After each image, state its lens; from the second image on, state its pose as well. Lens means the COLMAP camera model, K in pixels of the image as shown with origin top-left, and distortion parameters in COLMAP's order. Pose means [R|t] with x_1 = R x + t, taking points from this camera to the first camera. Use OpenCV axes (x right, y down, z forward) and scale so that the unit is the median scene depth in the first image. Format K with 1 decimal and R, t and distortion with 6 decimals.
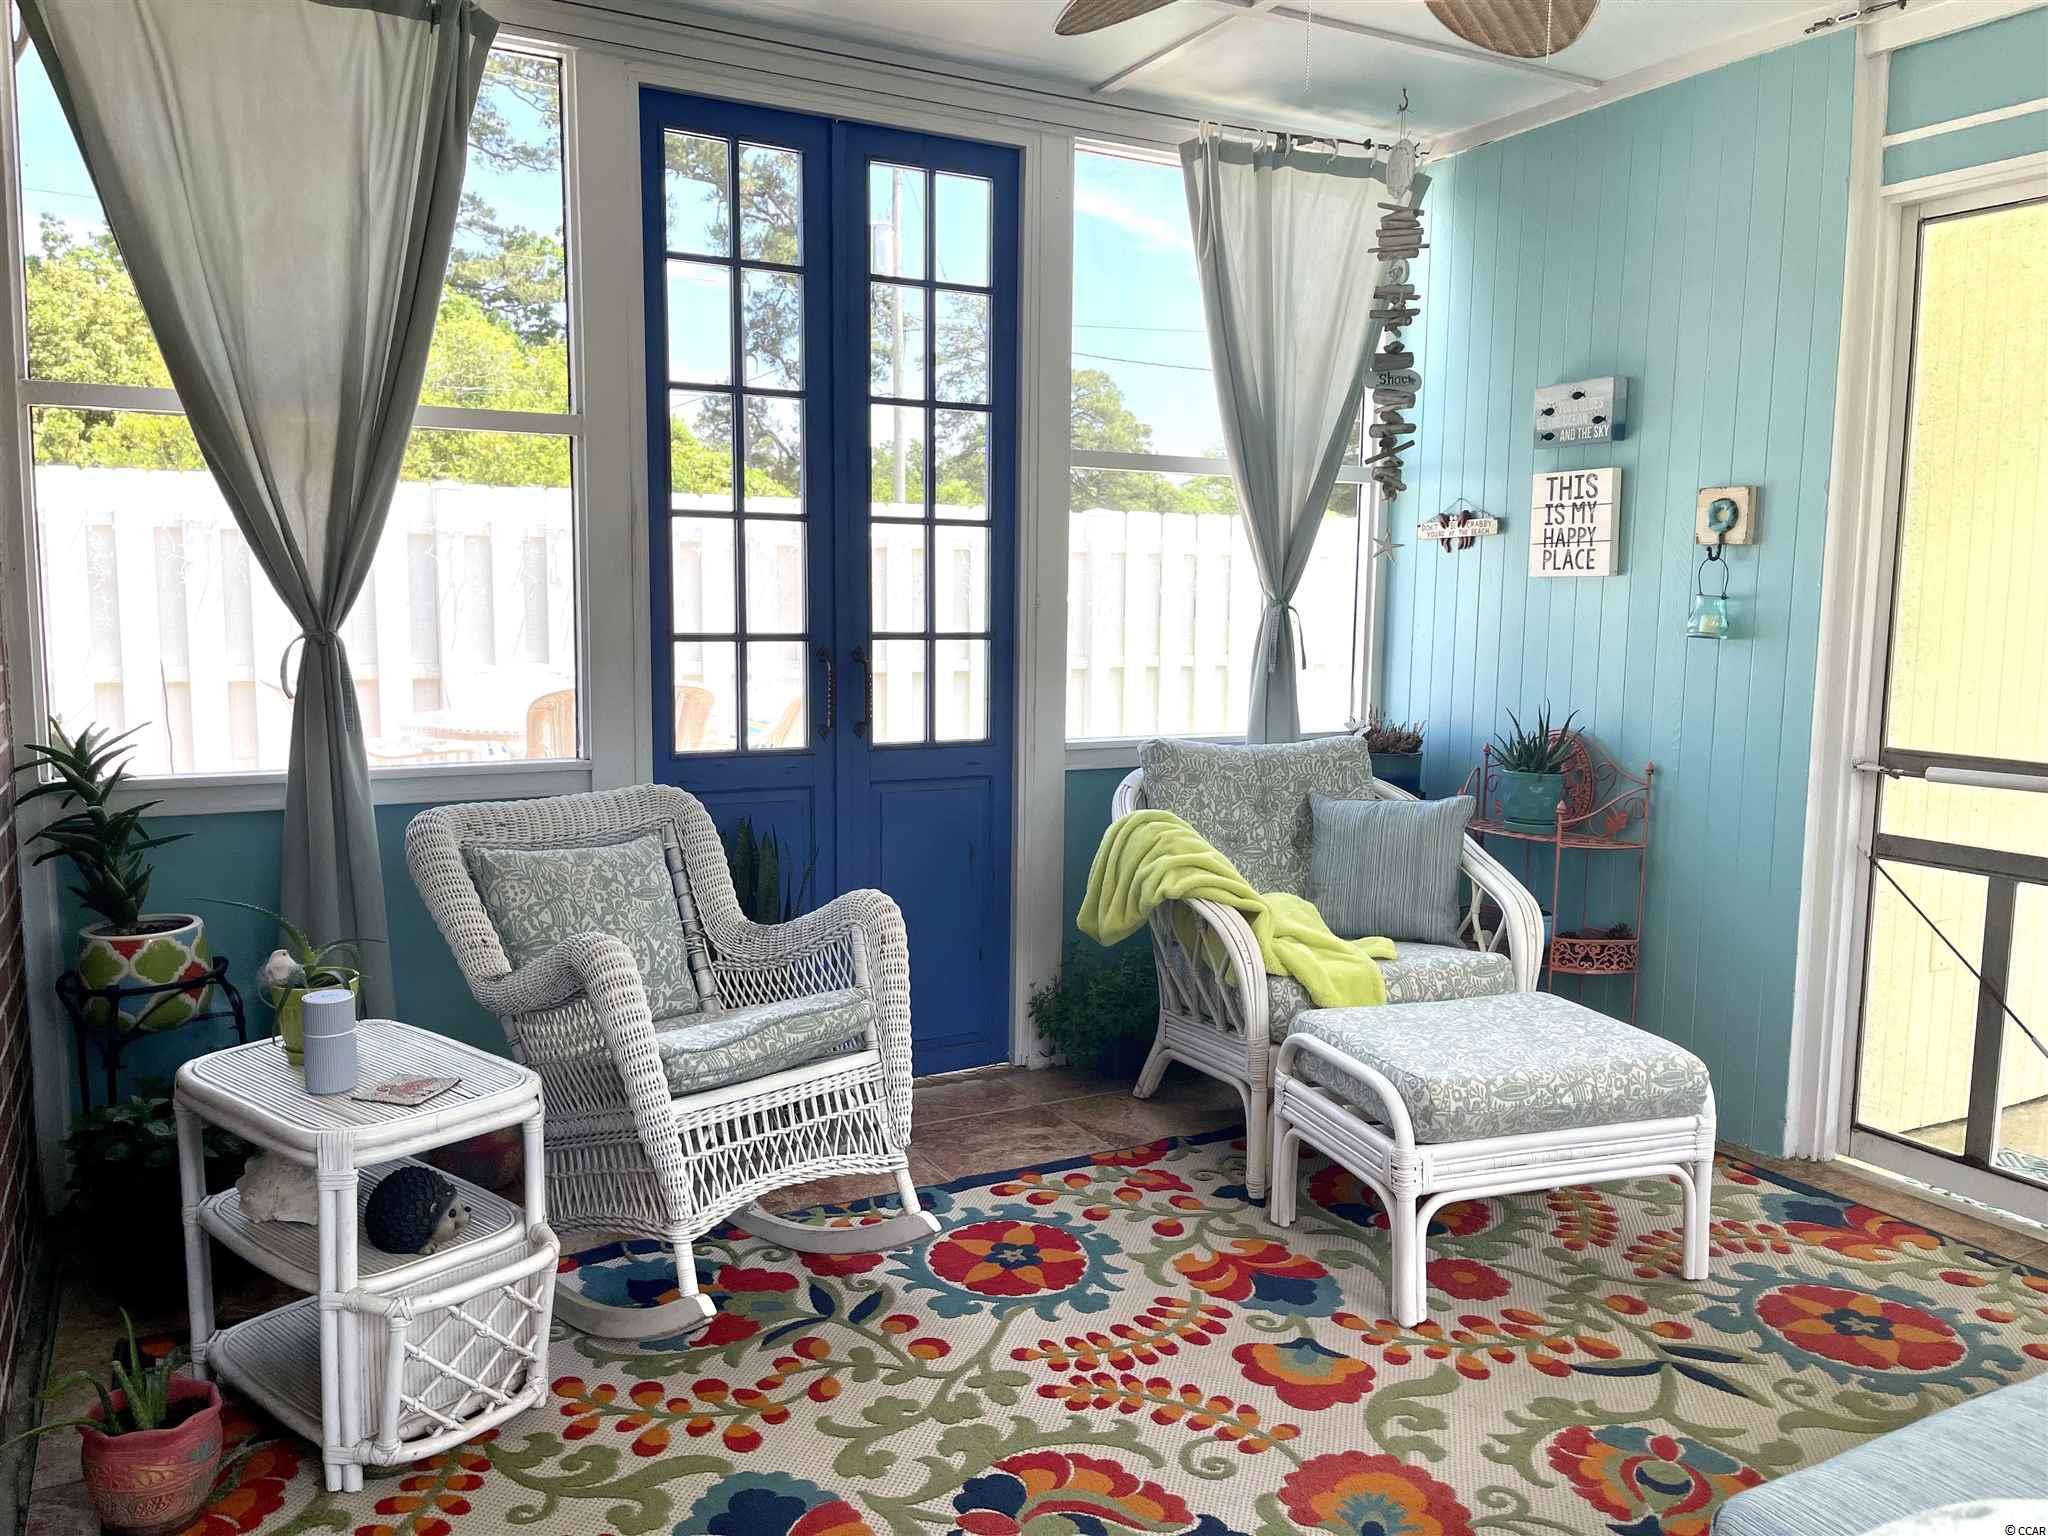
lens RADIAL K [[1553.2, 0, 1035.9], [0, 1553.2, 788.9], [0, 0, 1]] dist [0.072397, -0.113032]
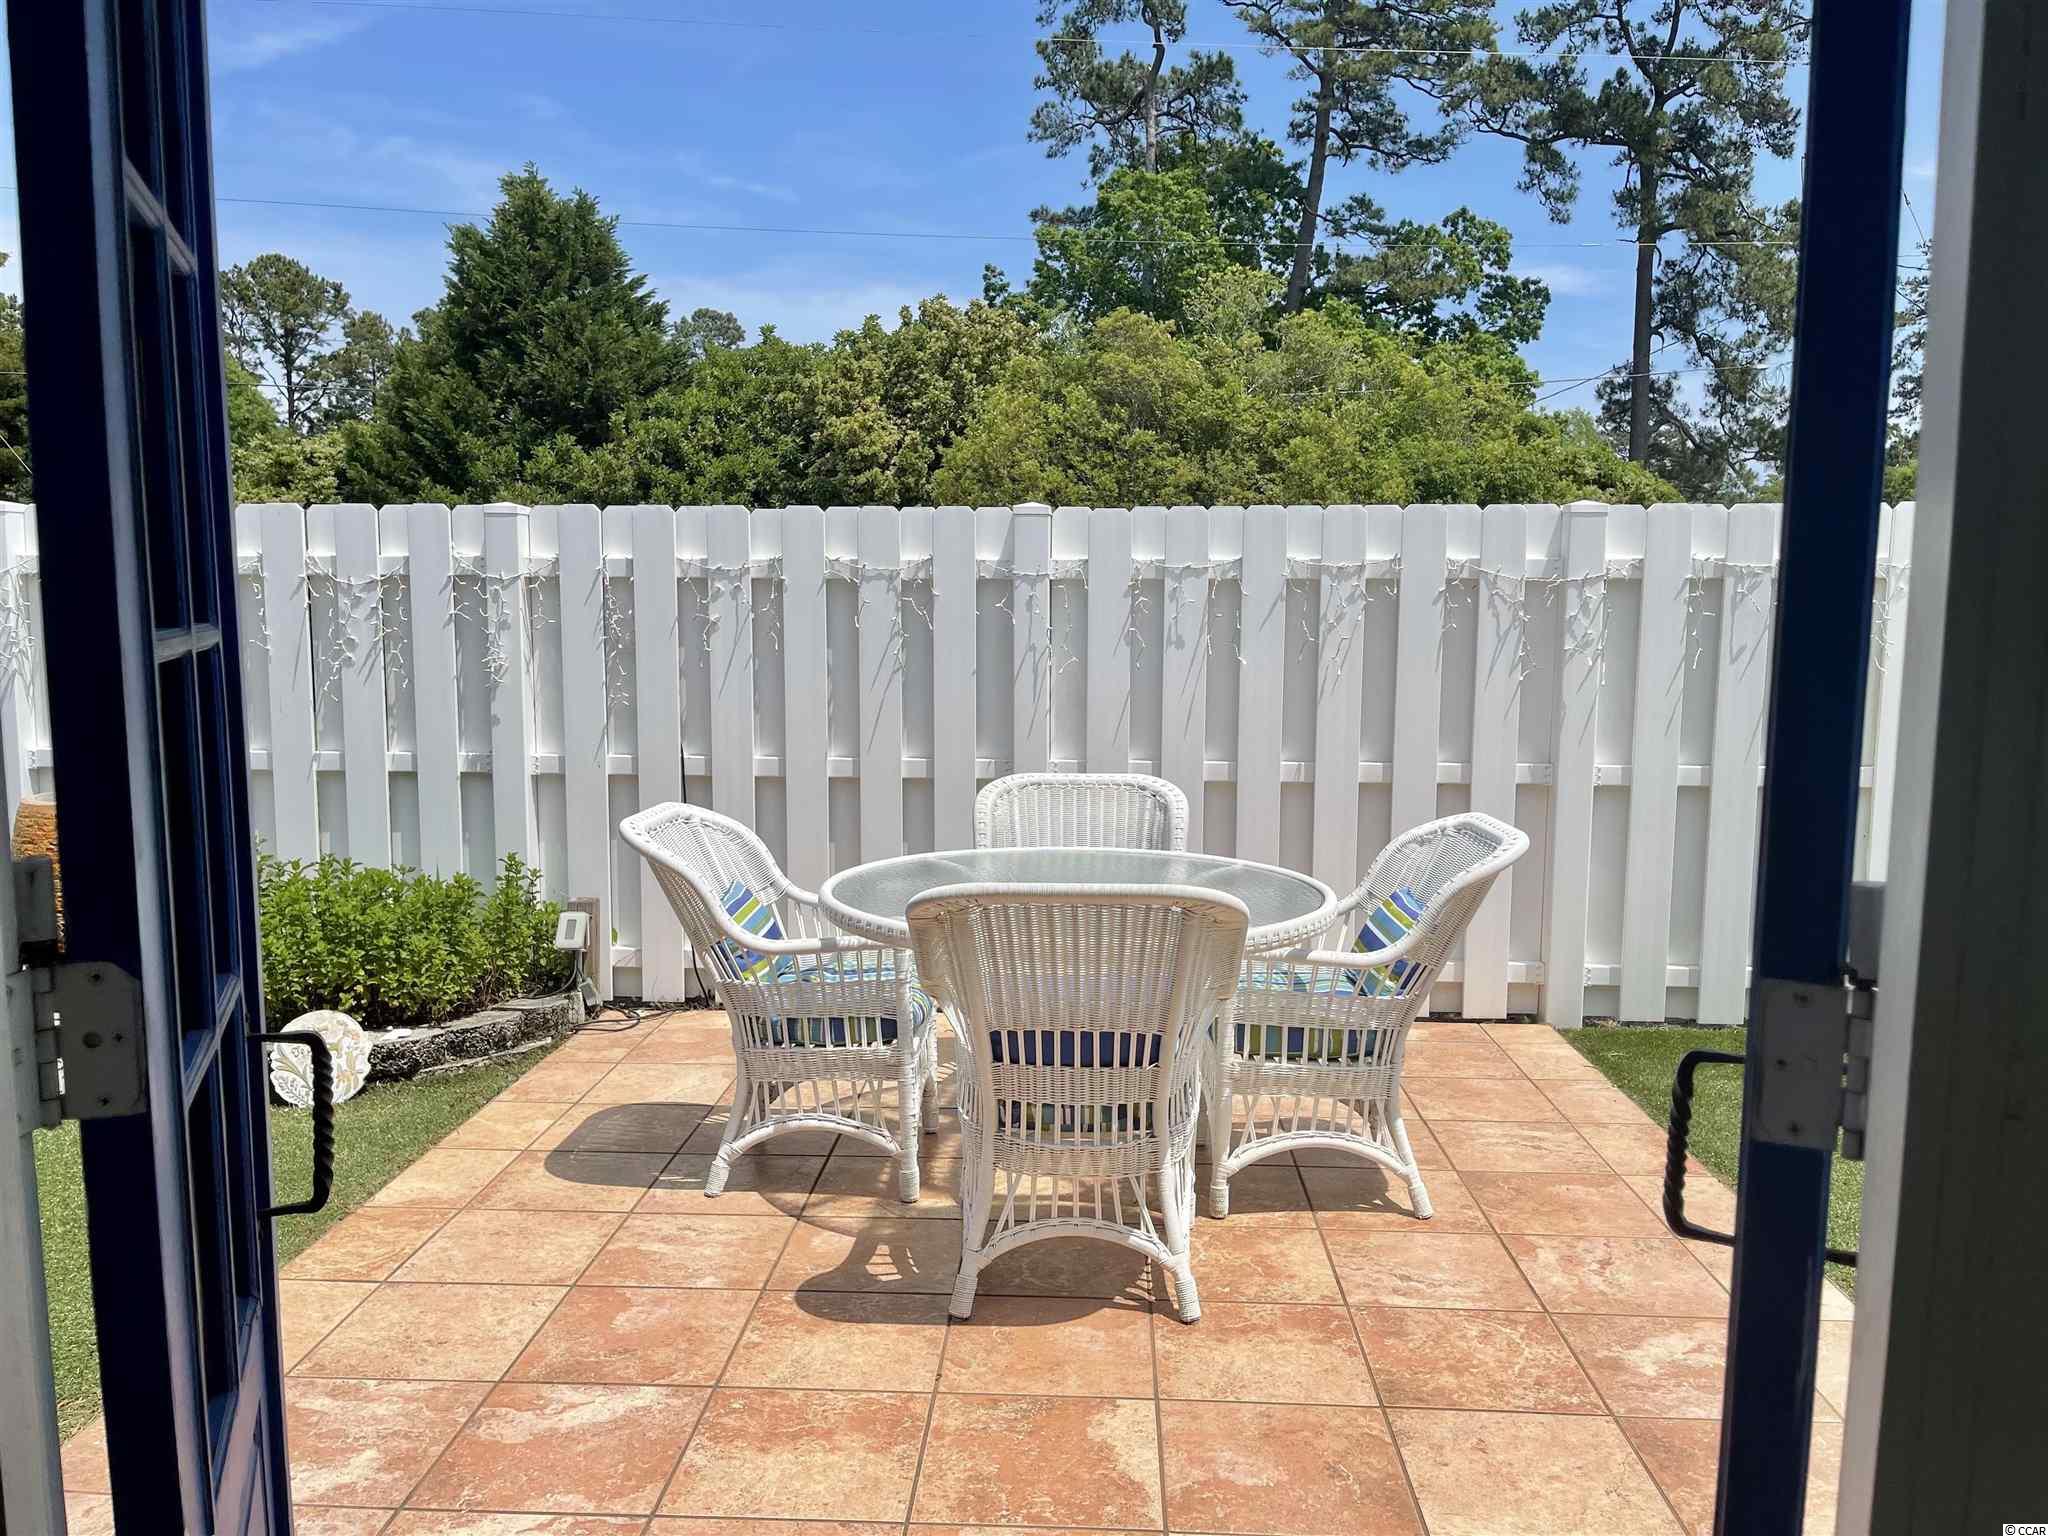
lens RADIAL K [[1555.0, 0, 1014.5], [0, 1555.0, 779.6], [0, 0, 1]] dist [0.073977, -0.096073]
pose [[0.845177, 0.056466, -0.531496, -0.011382], [-0.060527, 0.998119, 0.009790, -0.183655], [0.531048, 0.023895, 0.847004, 0.949378]]
